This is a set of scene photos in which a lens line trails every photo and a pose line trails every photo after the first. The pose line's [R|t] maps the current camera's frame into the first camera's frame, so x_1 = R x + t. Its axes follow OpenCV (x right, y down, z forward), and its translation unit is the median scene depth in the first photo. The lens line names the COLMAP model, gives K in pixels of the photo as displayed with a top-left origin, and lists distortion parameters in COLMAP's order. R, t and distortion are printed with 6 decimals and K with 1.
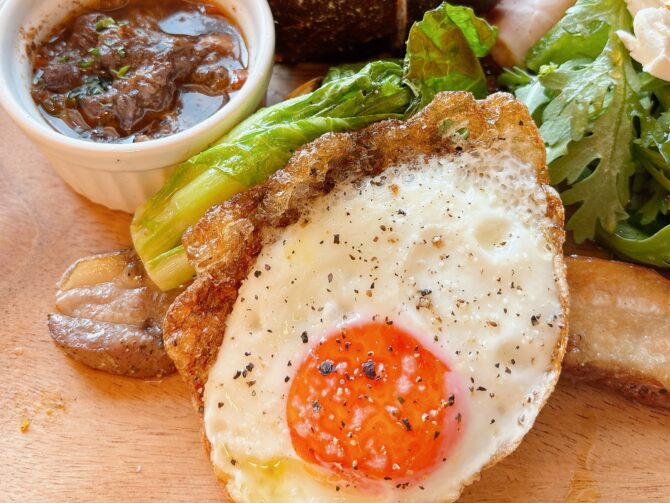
lens RADIAL K [[705.3, 0, 324.5], [0, 705.3, 160.4], [0, 0, 1]] dist [-0.007684, 0.000000]
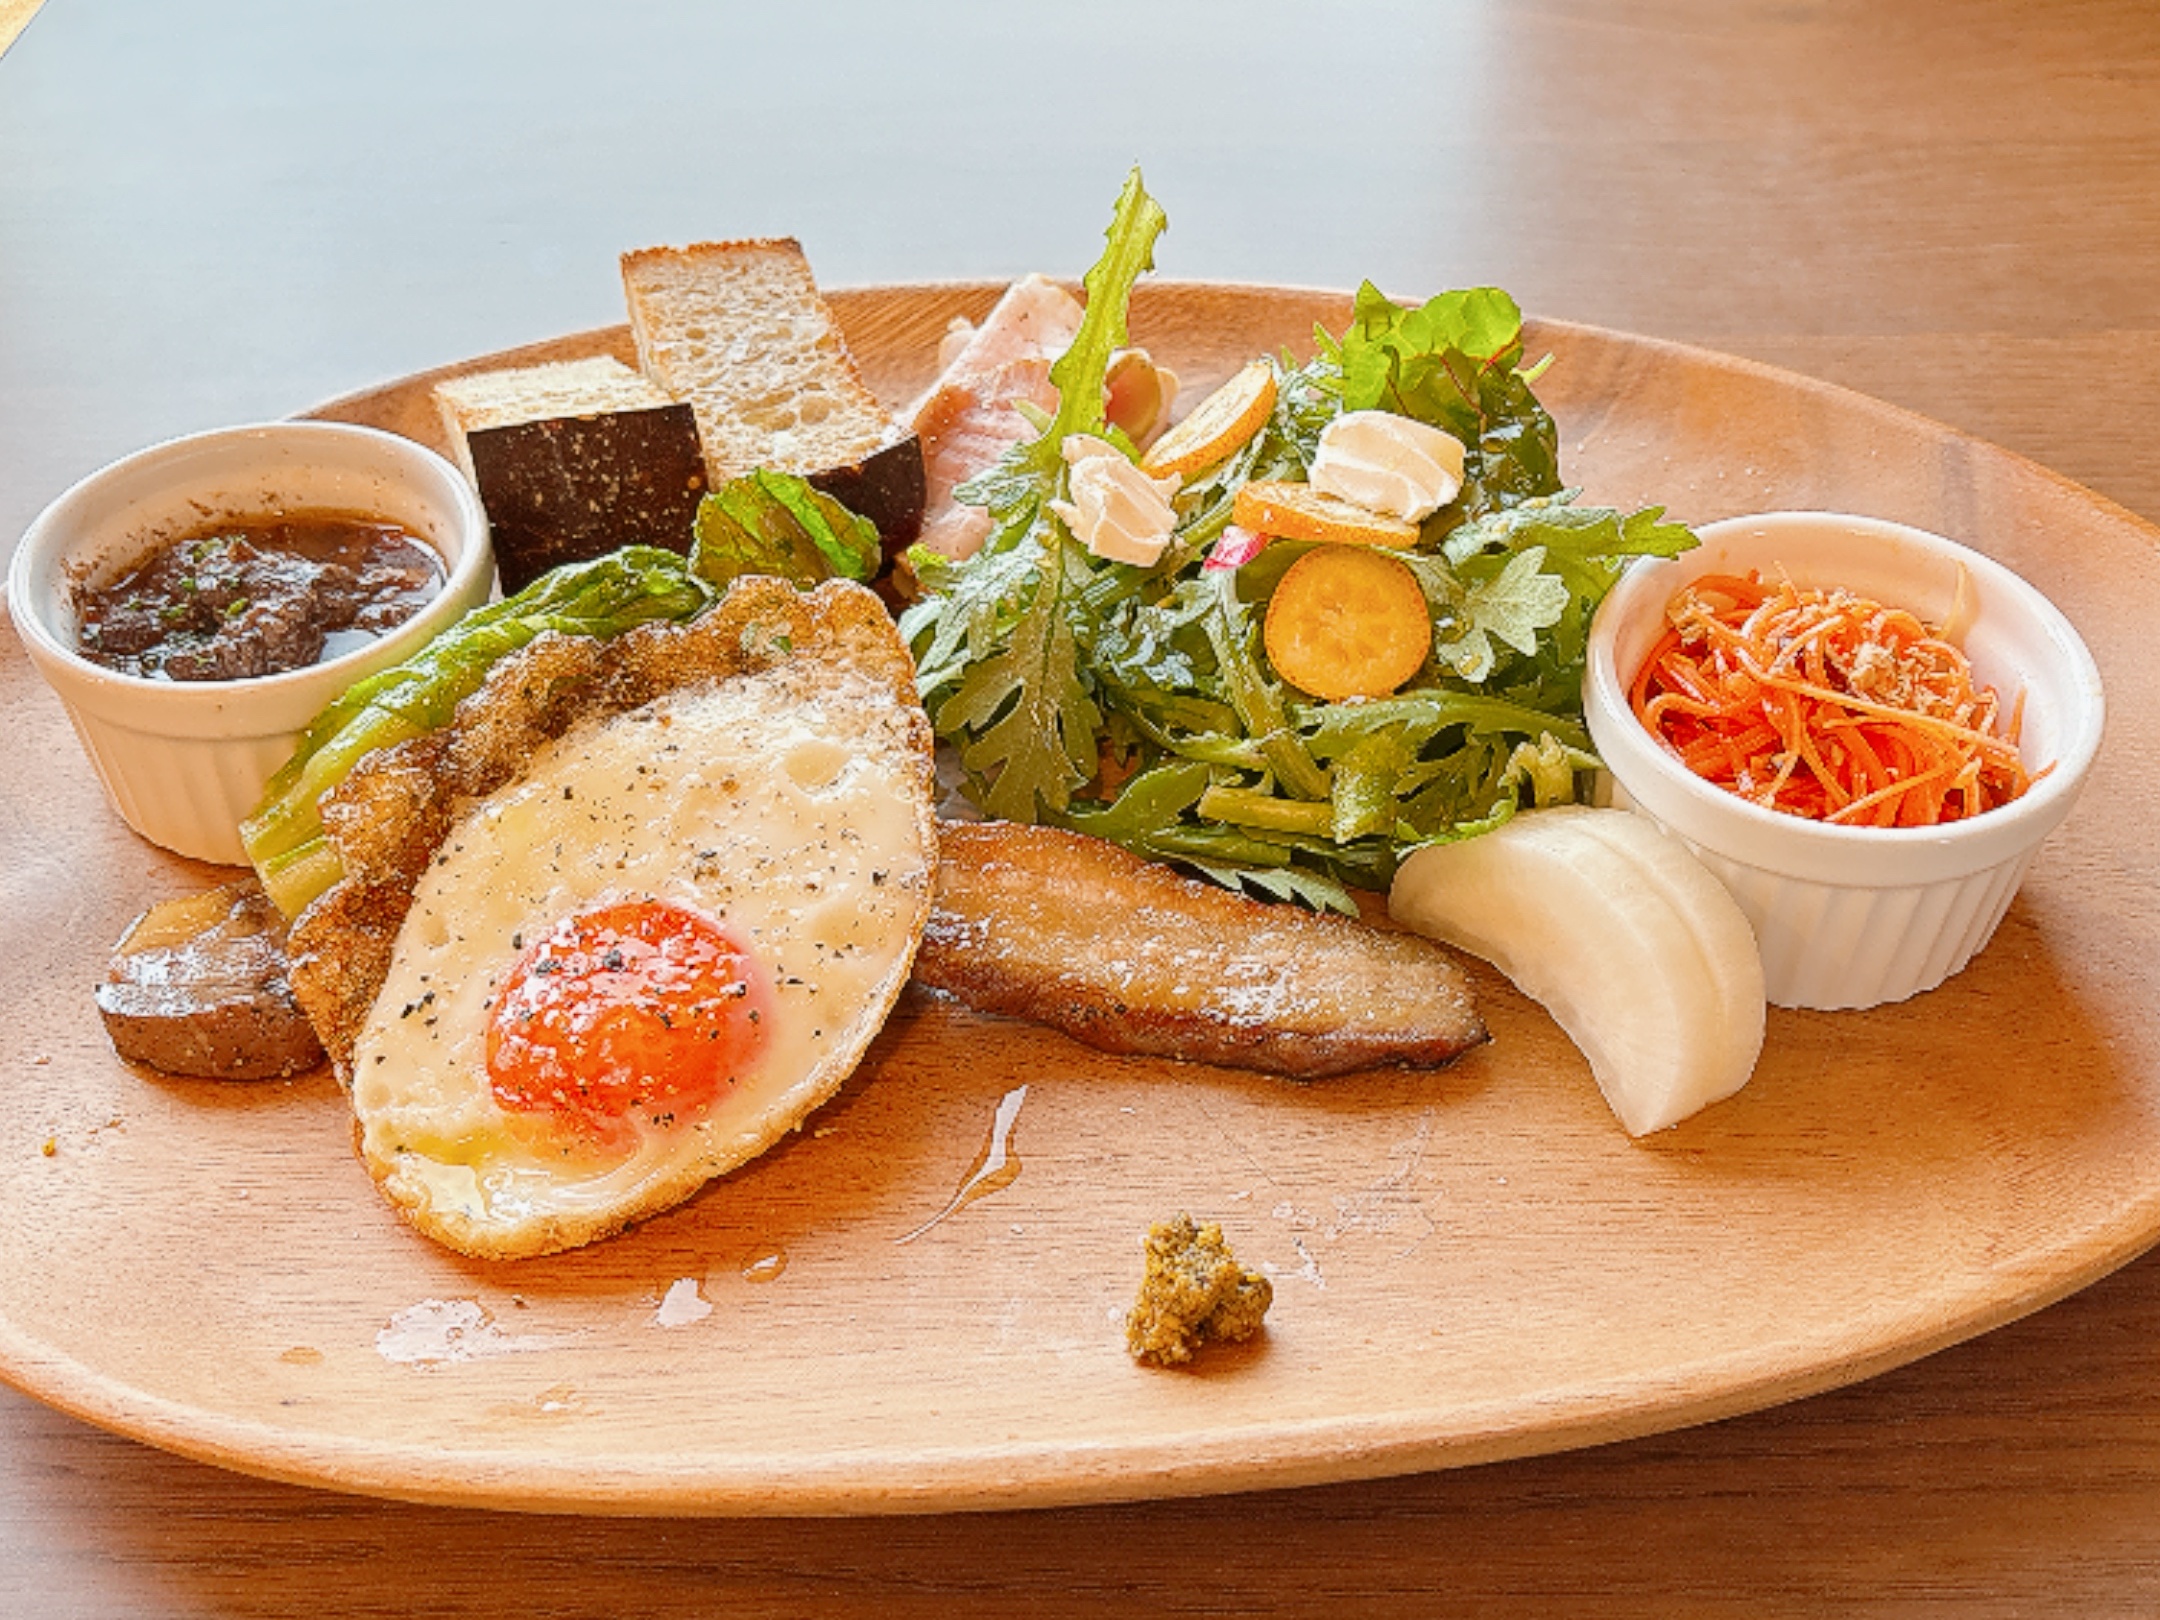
lens RADIAL K [[2273.9, 0, 1075.6], [0, 2273.9, 939.5], [0, 0, 1]] dist [-0.007684, 0.000000]
pose [[0.996731, -0.065389, 0.047449, 0.347543], [0.075133, 0.966141, -0.246832, 0.738881], [-0.029703, 0.249590, 0.967896, -0.900381]]
